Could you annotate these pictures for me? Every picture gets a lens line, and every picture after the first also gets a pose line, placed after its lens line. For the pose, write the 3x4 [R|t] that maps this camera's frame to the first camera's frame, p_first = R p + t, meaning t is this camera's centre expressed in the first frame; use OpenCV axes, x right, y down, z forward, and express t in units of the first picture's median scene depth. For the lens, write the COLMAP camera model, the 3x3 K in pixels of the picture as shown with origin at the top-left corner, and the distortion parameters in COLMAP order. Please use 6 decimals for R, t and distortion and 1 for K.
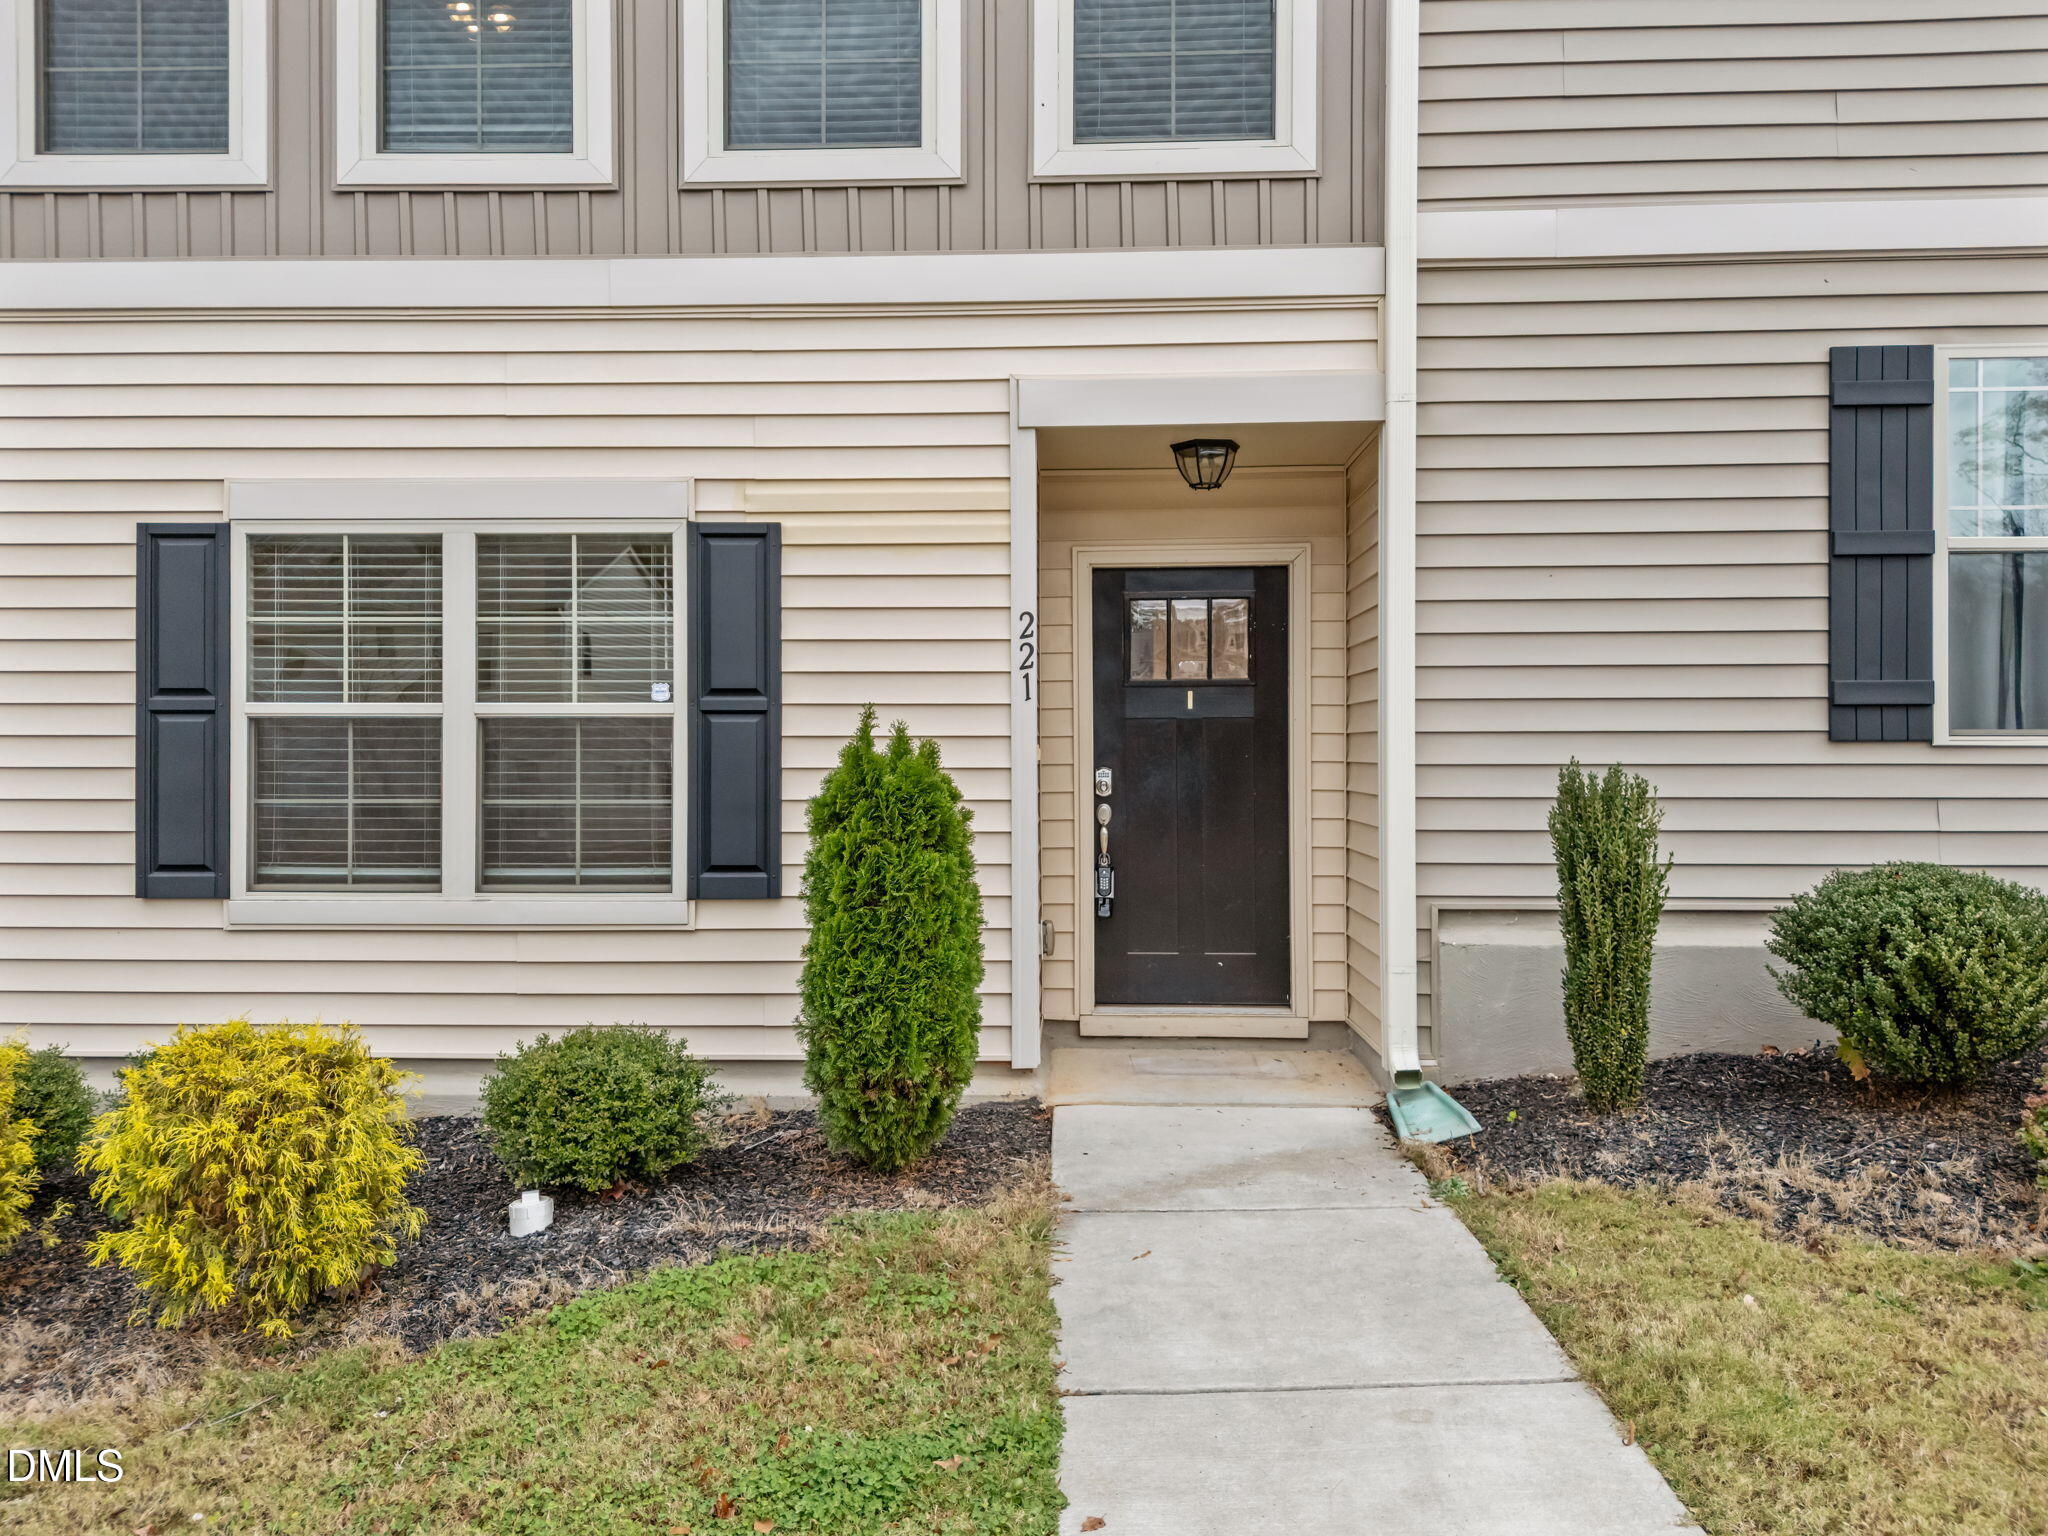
lens RADIAL K [[1544.6, 0, 1024.0], [0, 1544.6, 768.0], [0, 0, 1]] dist [0.025972, -0.001510]
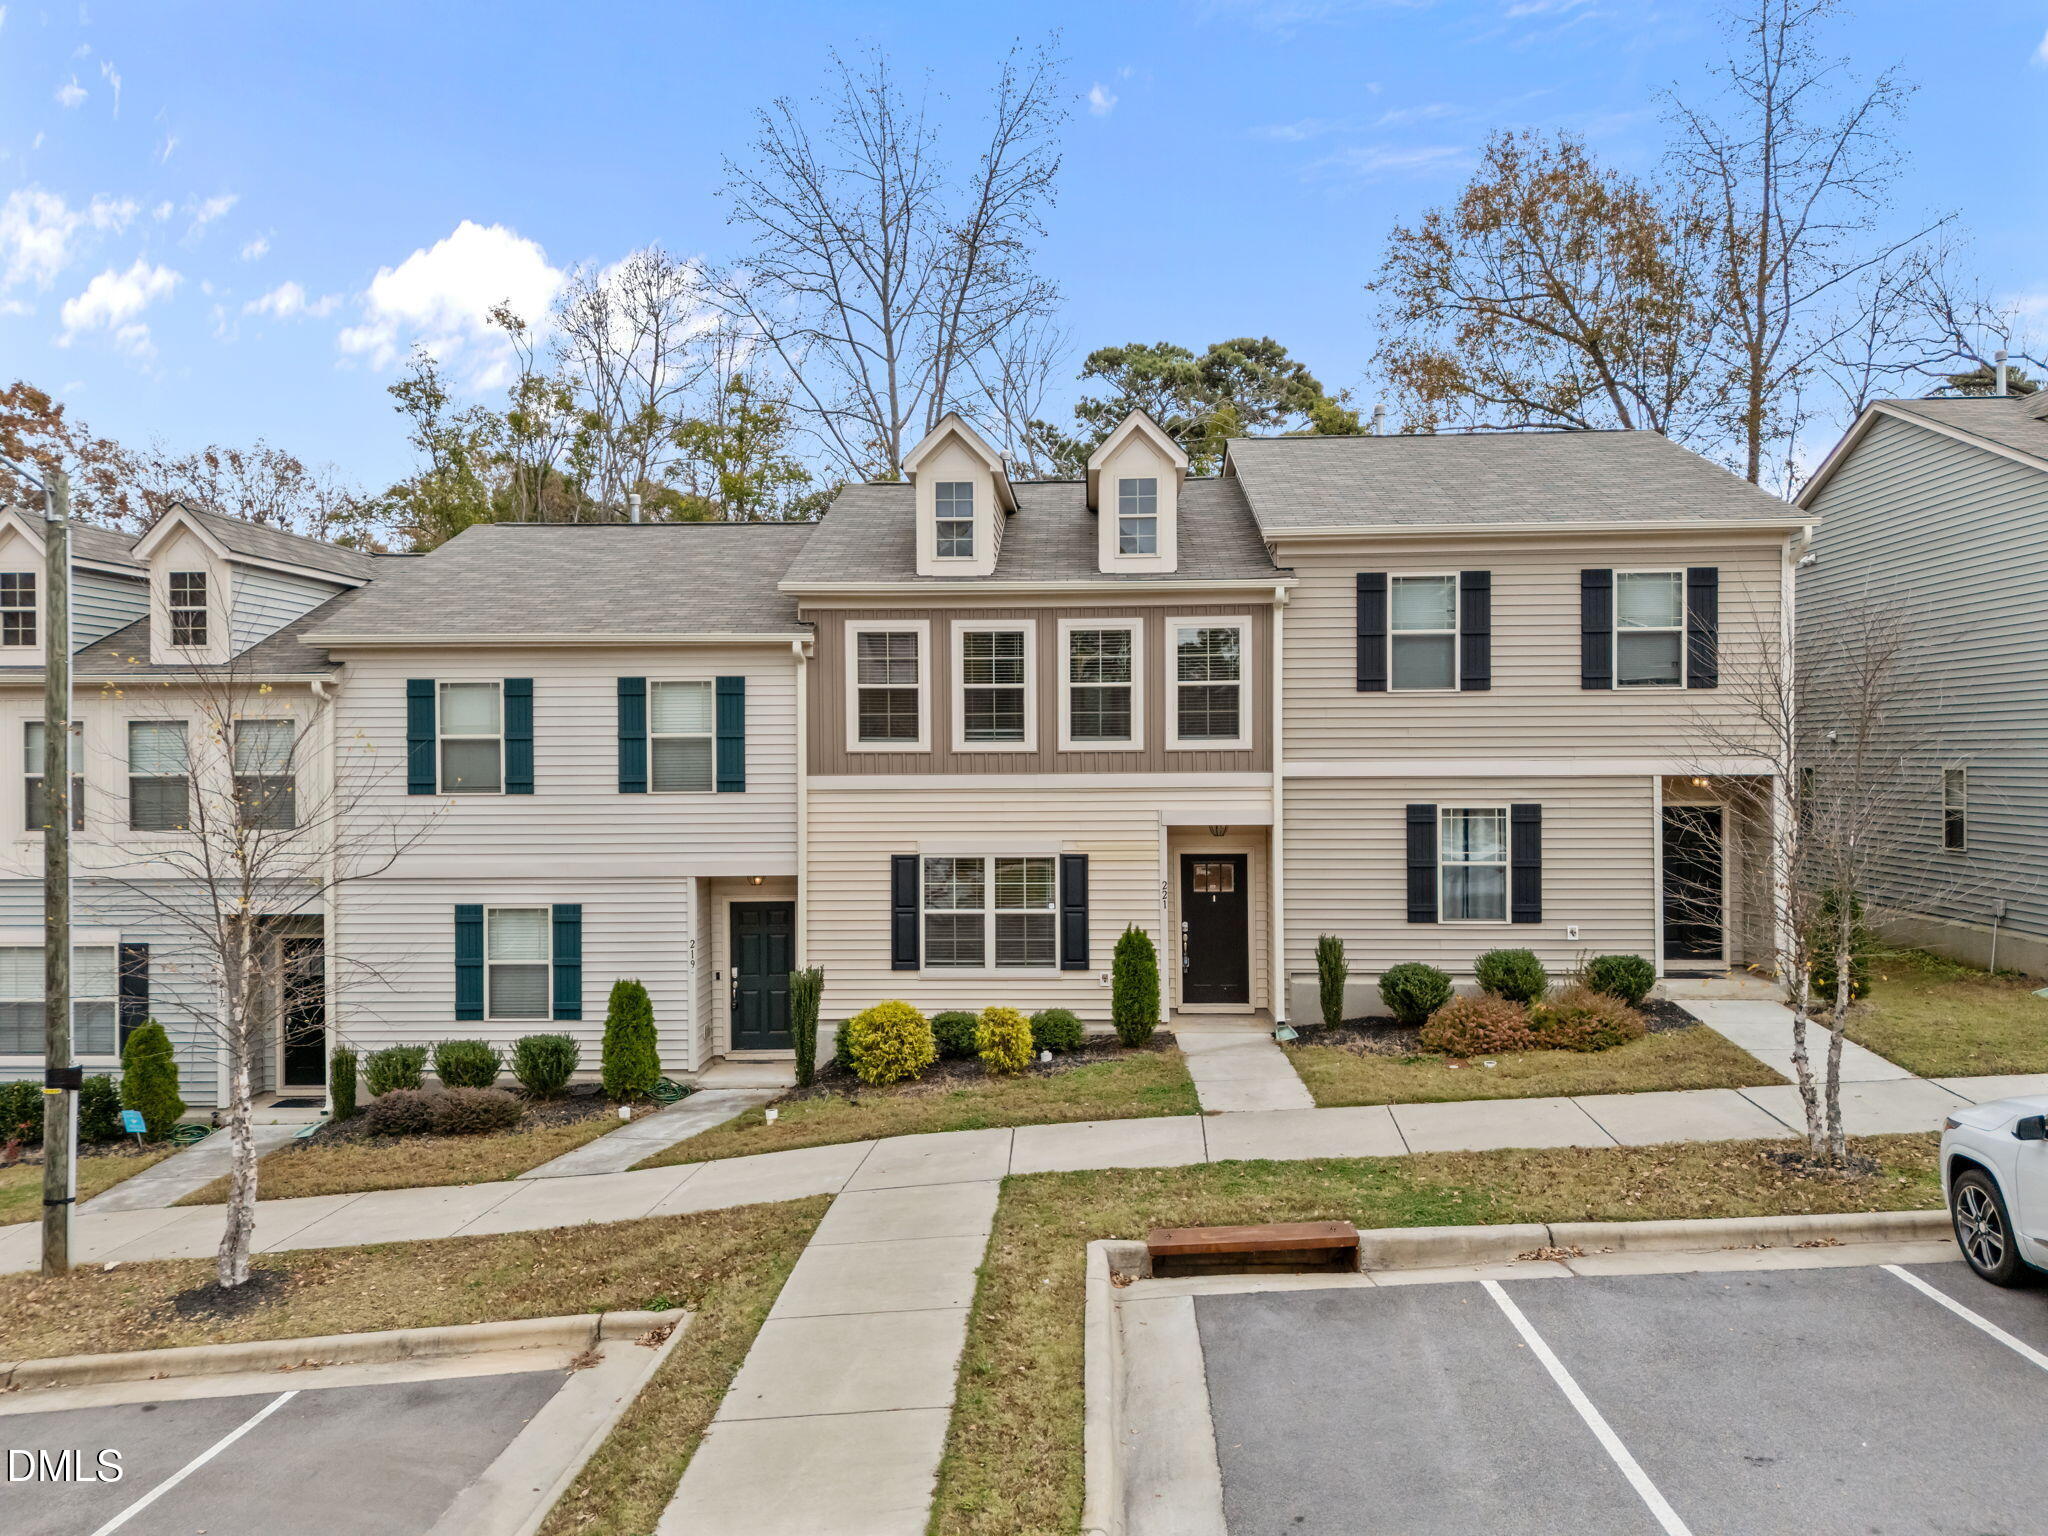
lens RADIAL K [[1429.3, 0, 1024.0], [0, 1429.3, 768.0], [0, 0, 1]] dist [0.057784, -0.000257]
pose [[0.999907, -0.005994, -0.012257, -0.258390], [0.005805, 0.999865, -0.015380, -0.298375], [0.012347, 0.015308, 0.999807, -2.045711]]
